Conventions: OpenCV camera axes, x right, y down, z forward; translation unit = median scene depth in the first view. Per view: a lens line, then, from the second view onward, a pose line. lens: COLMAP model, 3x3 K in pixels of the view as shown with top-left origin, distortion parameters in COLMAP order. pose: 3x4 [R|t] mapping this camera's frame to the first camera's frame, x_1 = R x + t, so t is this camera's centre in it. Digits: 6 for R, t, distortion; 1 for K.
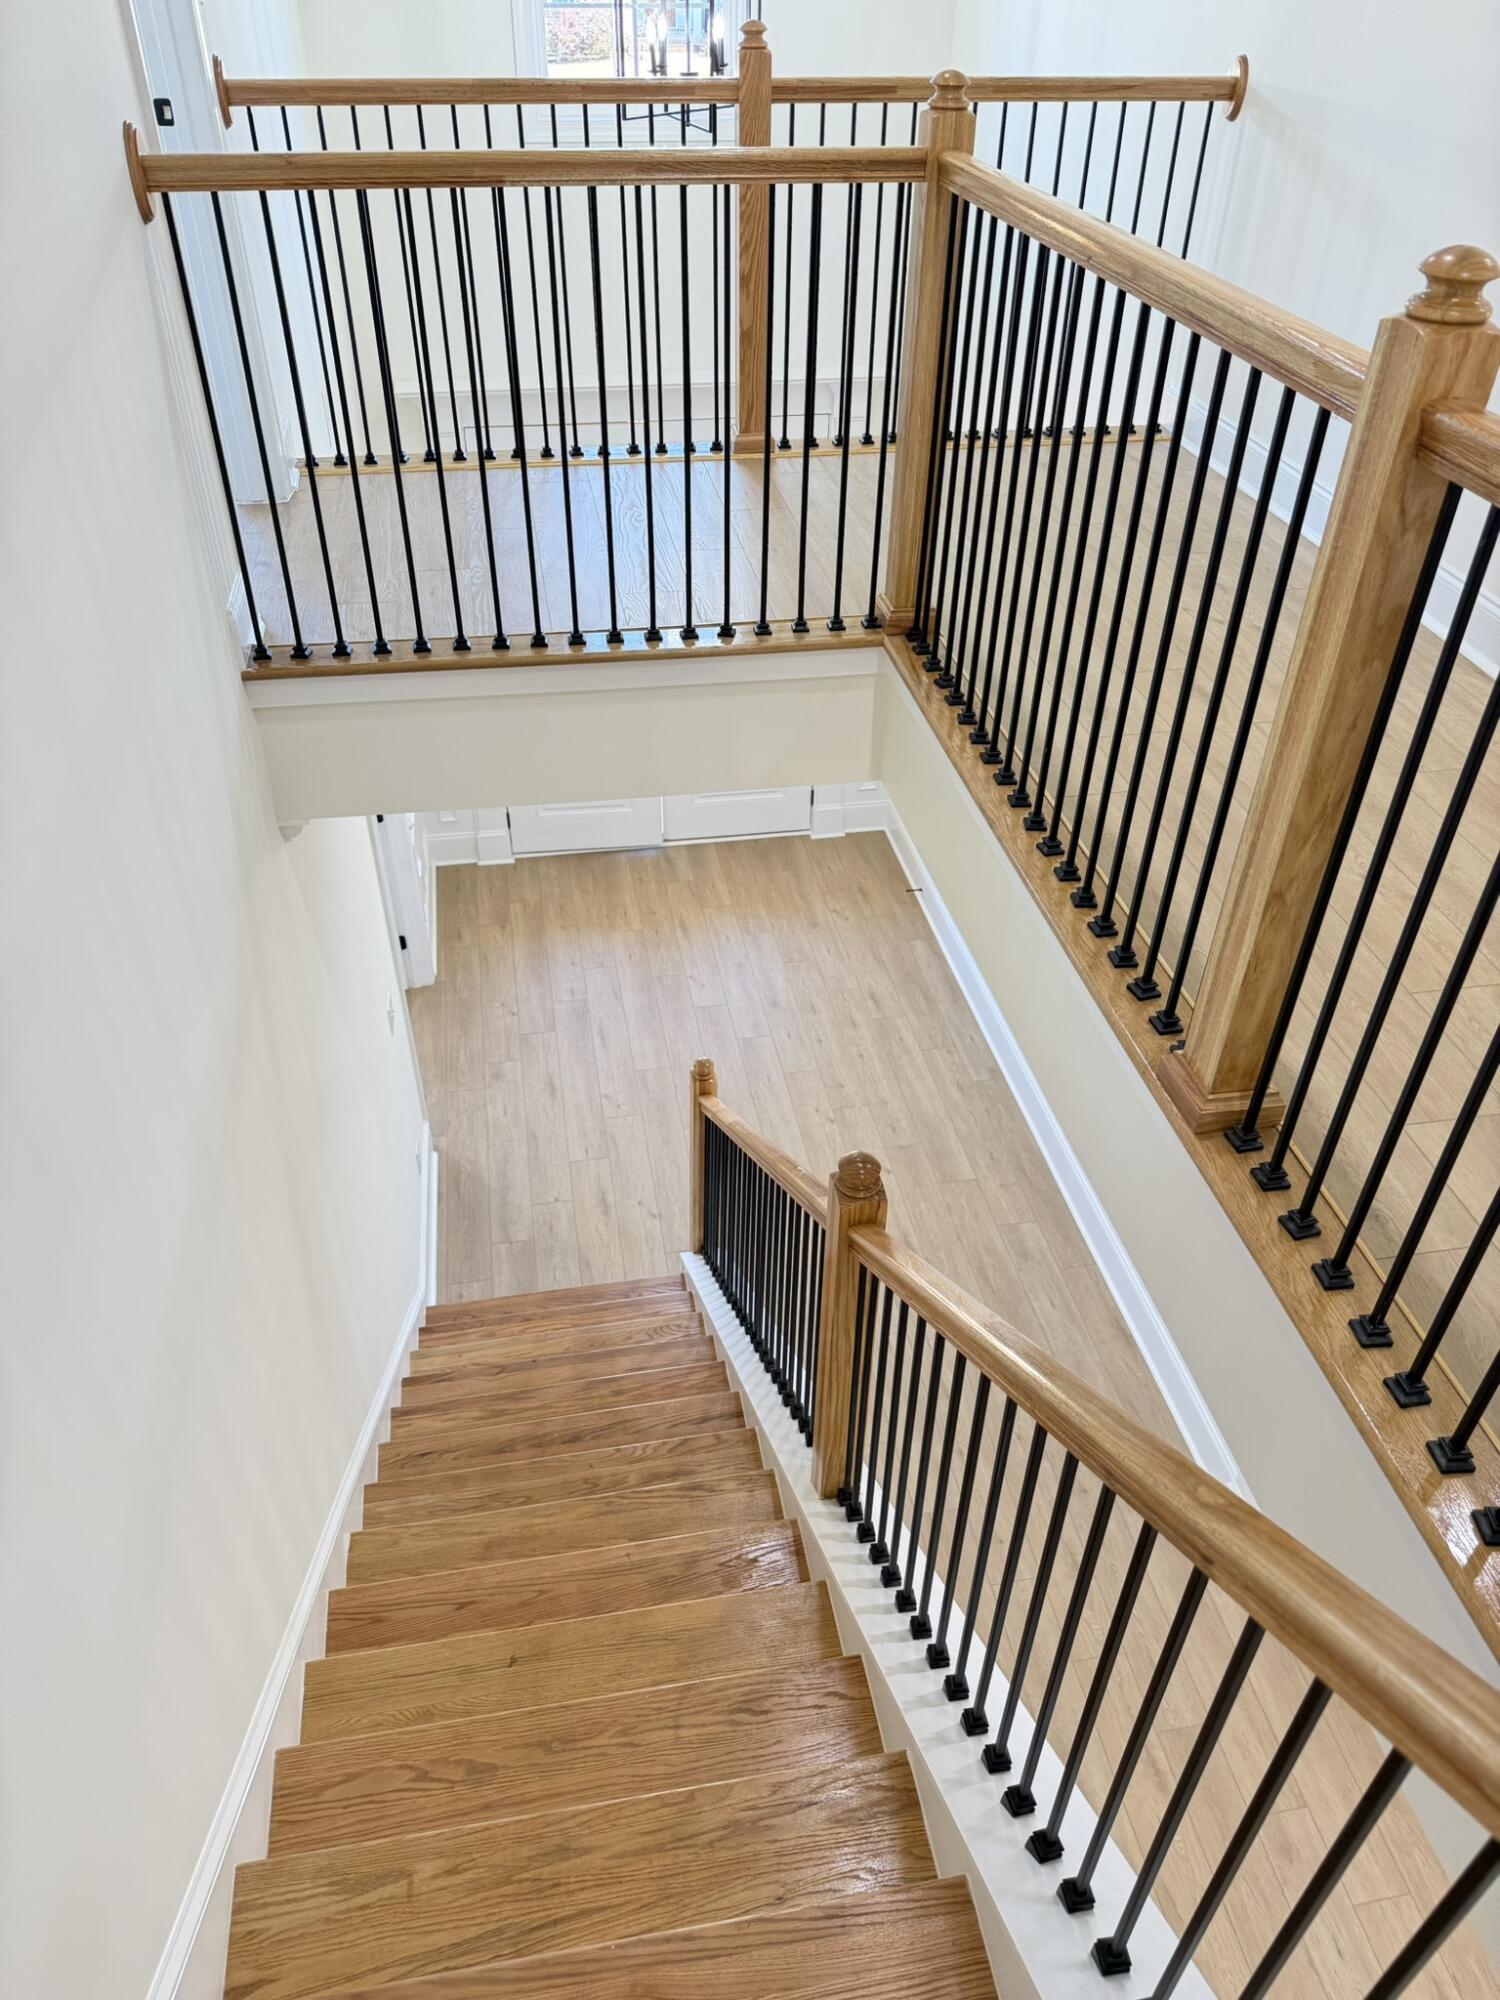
lens RADIAL K [[1424.8, 0, 750.7], [0, 1424.8, 1003.9], [0, 0, 1]] dist [0.059345, -0.050185]
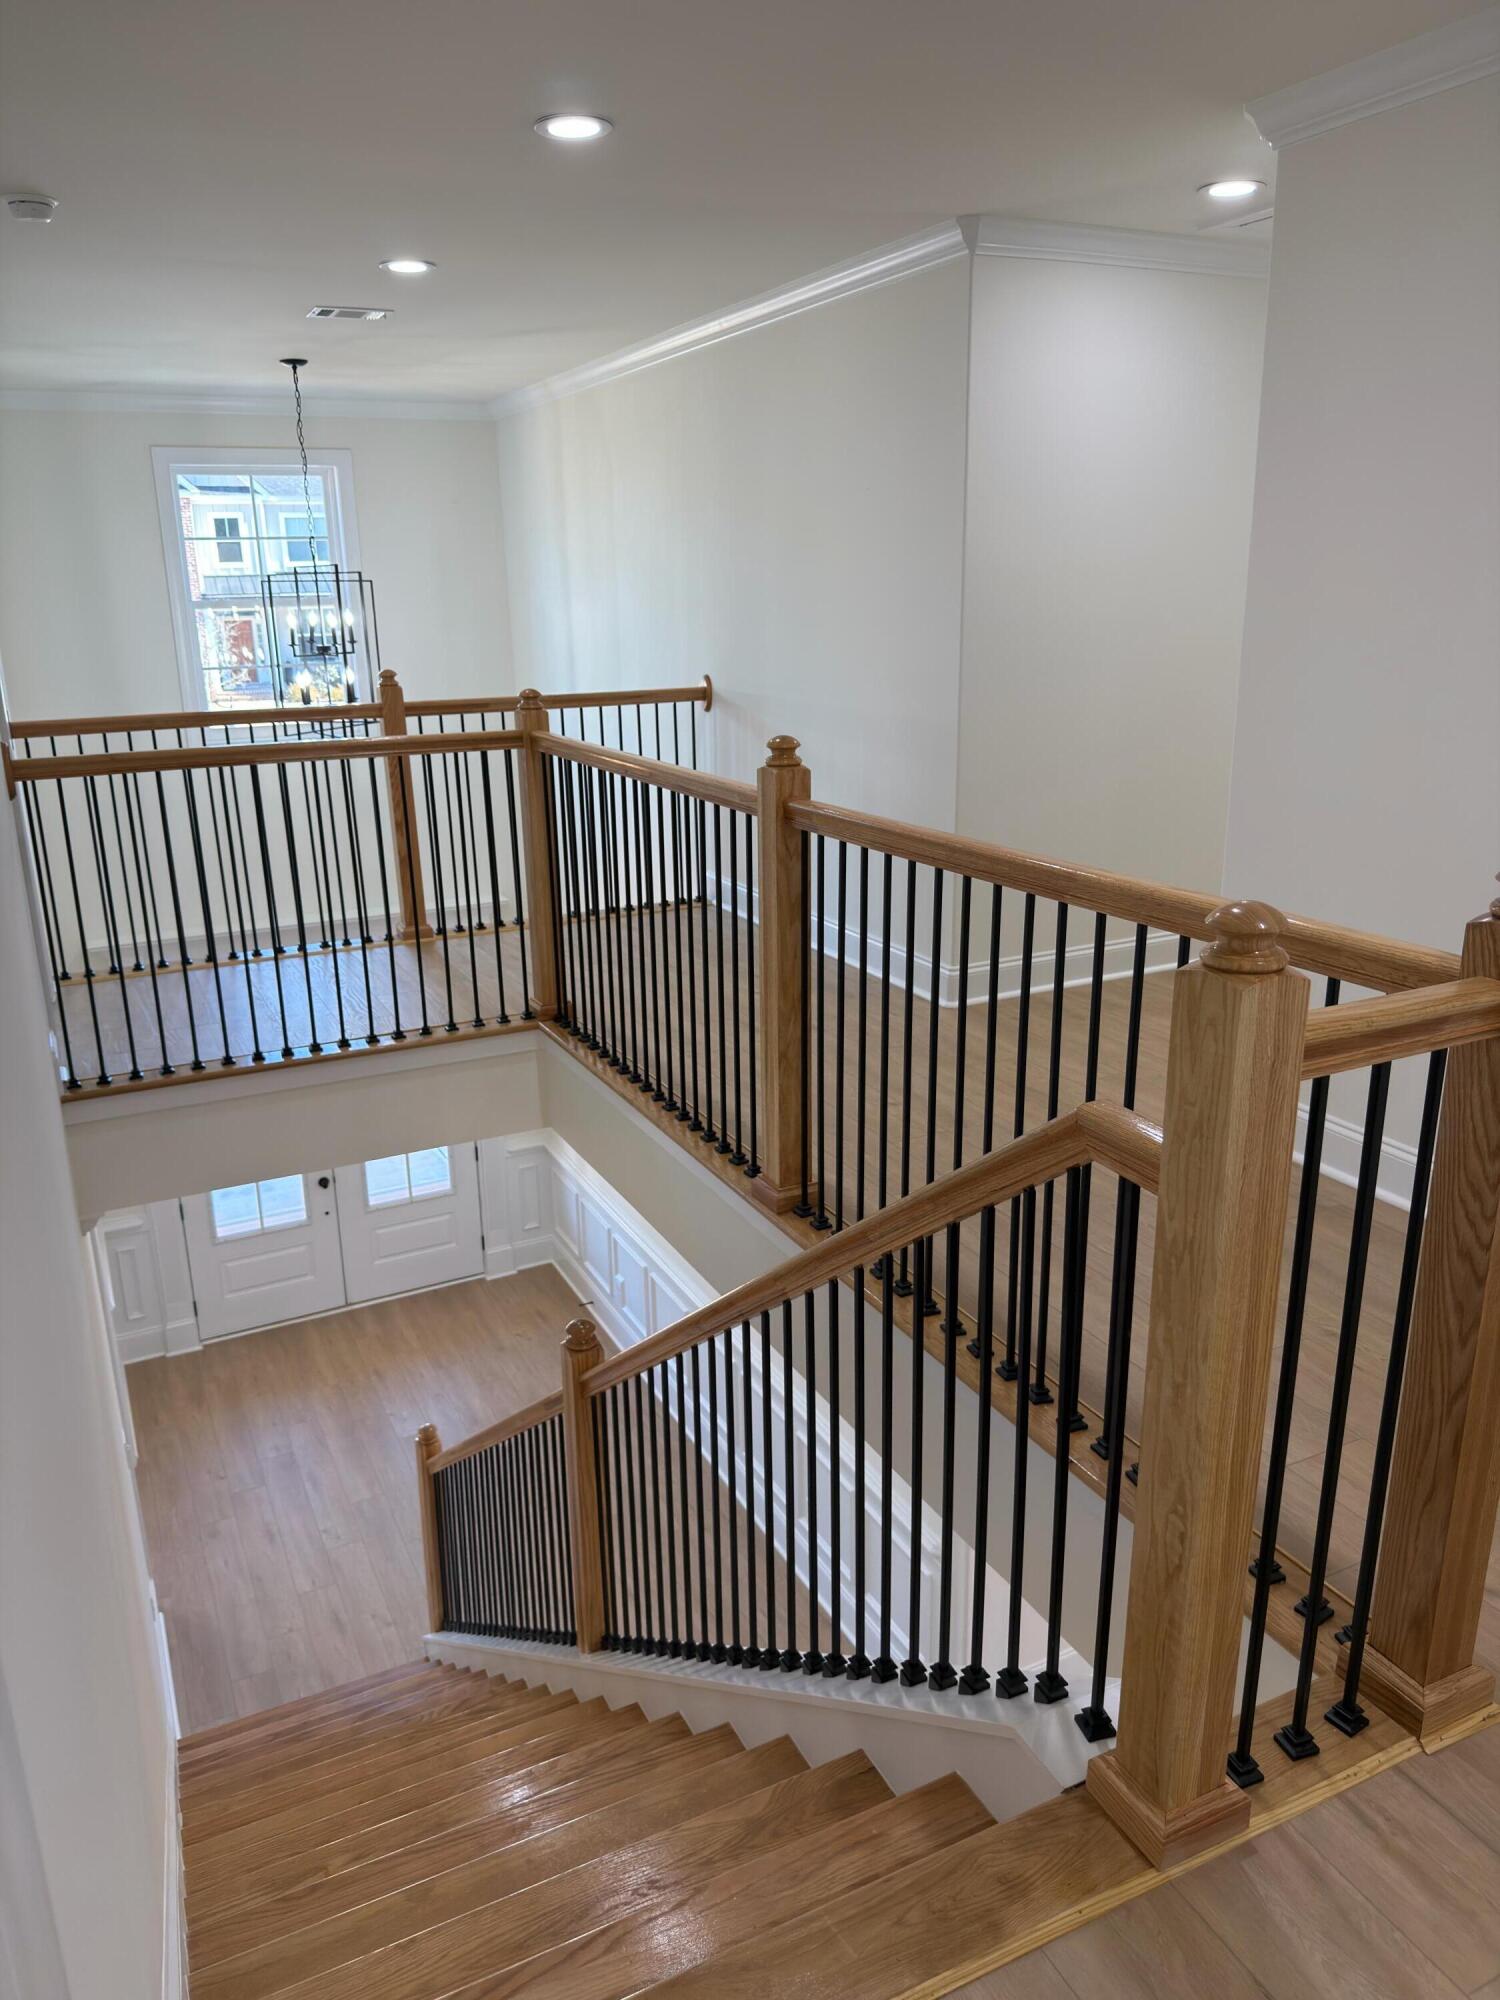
lens RADIAL K [[1424.8, 0, 747.1], [0, 1424.8, 1009.0], [0, 0, 1]] dist [0.059345, -0.050185]
pose [[0.959171, -0.109685, 0.260693, -0.064013], [0.194305, 0.925334, -0.325580, 0.195479], [-0.205517, 0.362940, 0.908866, -0.289221]]
